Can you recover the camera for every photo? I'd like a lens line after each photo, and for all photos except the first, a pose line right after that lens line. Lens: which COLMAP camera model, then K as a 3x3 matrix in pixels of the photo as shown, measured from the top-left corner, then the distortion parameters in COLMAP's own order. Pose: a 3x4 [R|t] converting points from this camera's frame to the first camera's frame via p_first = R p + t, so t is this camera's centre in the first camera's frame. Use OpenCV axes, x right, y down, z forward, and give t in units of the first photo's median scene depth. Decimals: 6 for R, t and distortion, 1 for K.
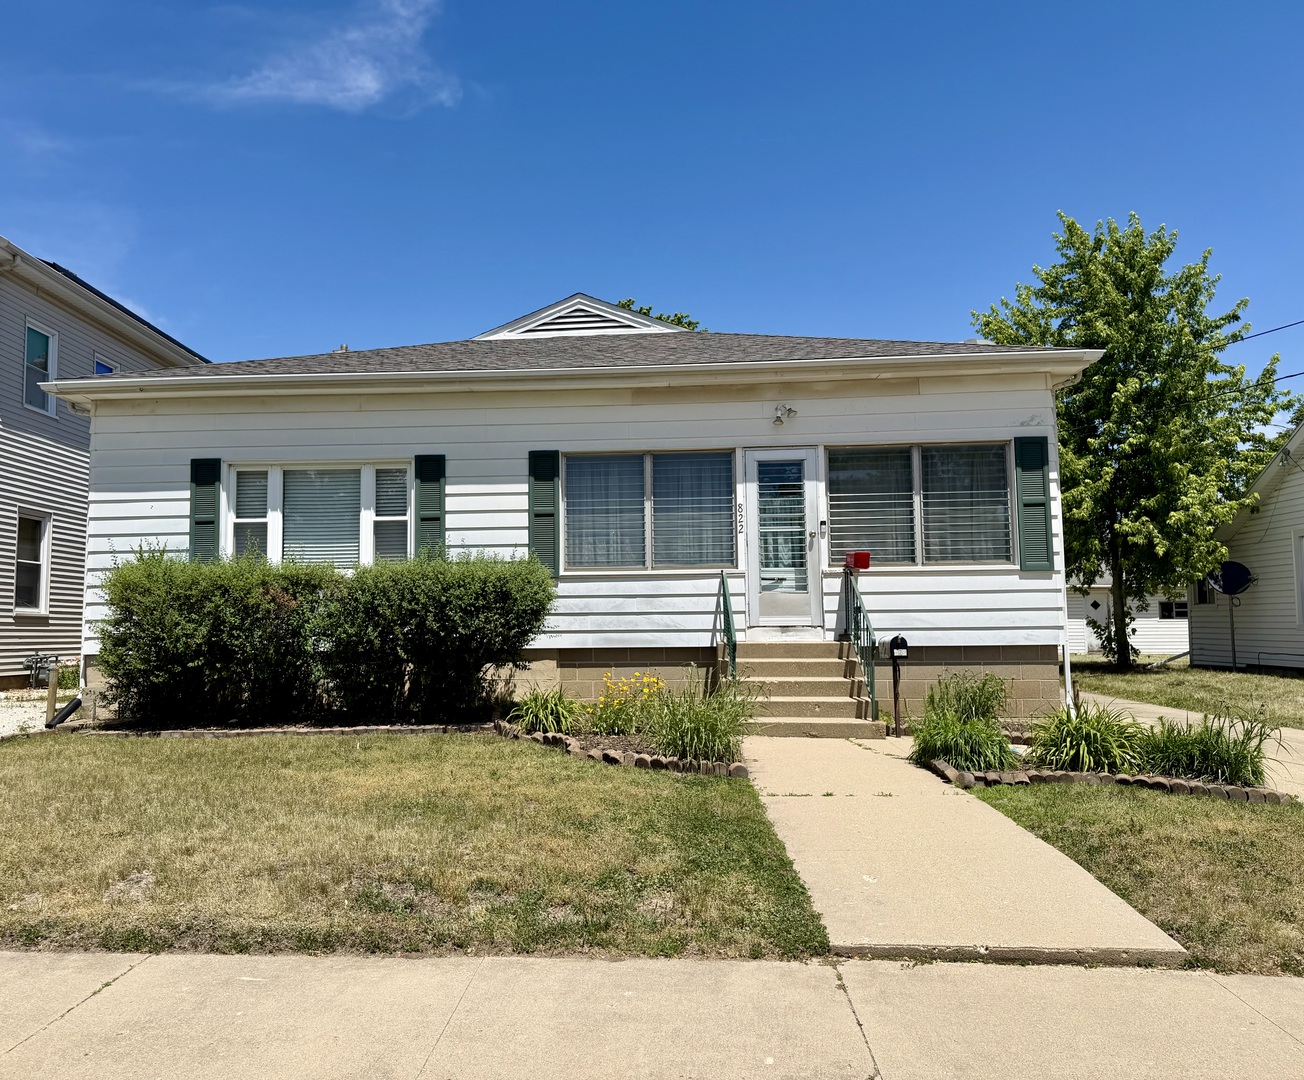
lens RADIAL K [[964.7, 0, 651.2], [0, 964.7, 538.8], [0, 0, 1]] dist [0.032825, 0.007186]
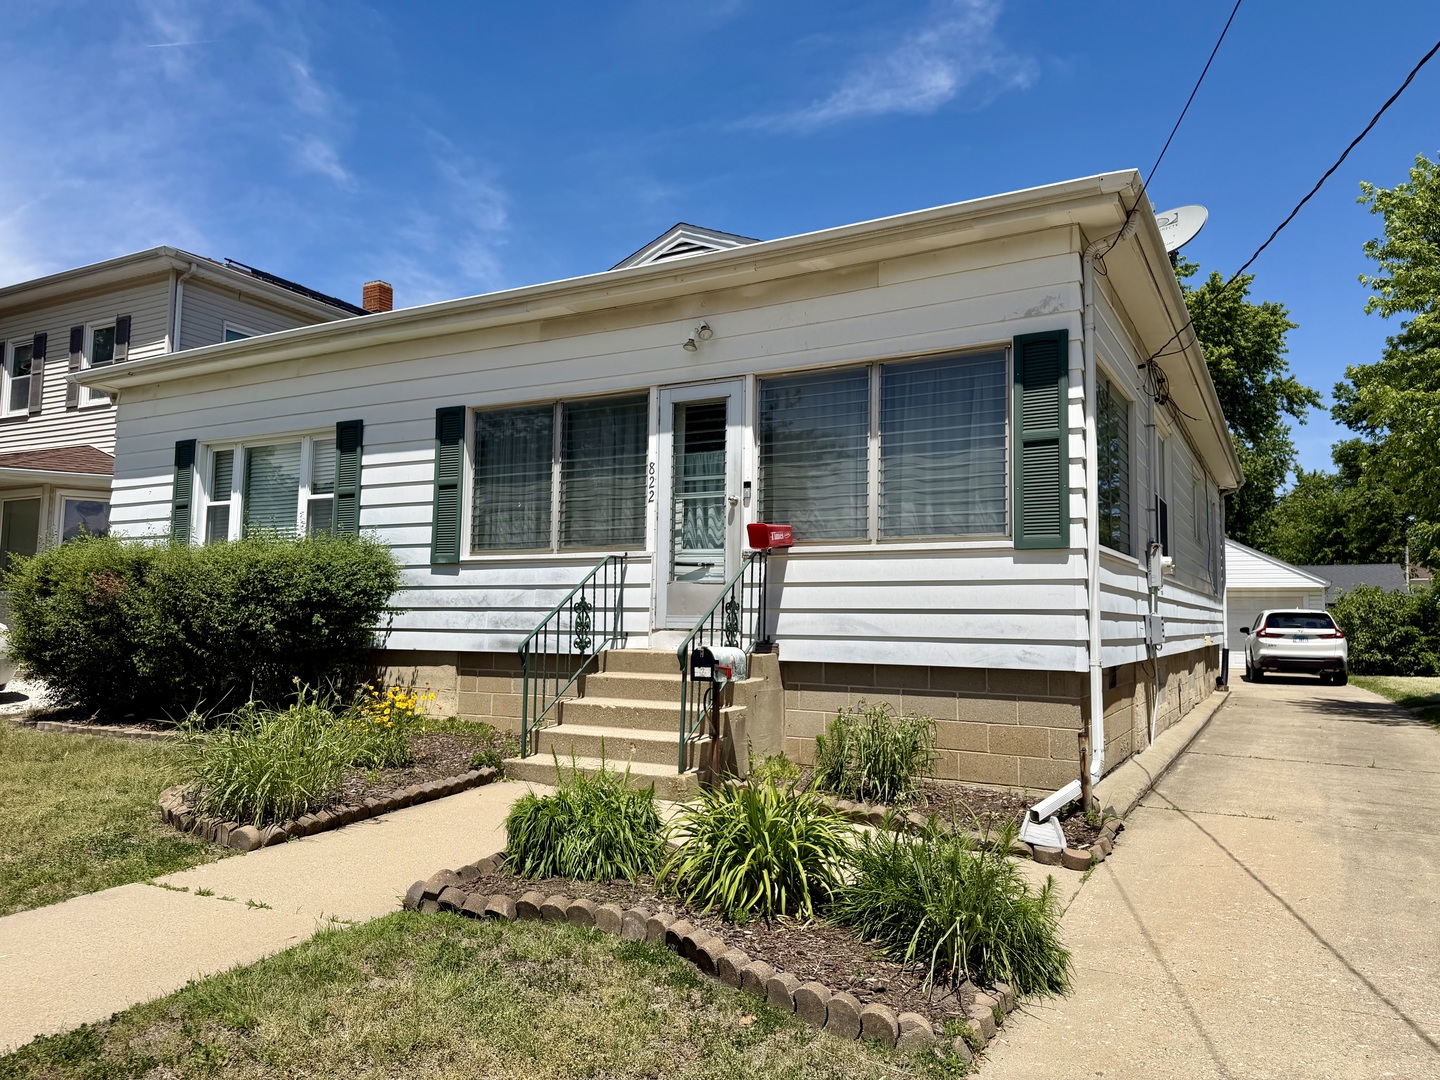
lens RADIAL K [[1019.2, 0, 722.2], [0, 1019.2, 539.3], [0, 0, 1]] dist [0.022996, -0.023779]
pose [[0.911909, -0.011821, -0.410222, 0.459085], [0.014839, 0.999881, 0.004174, 0.019988], [0.410124, -0.009894, 0.911976, 0.311318]]
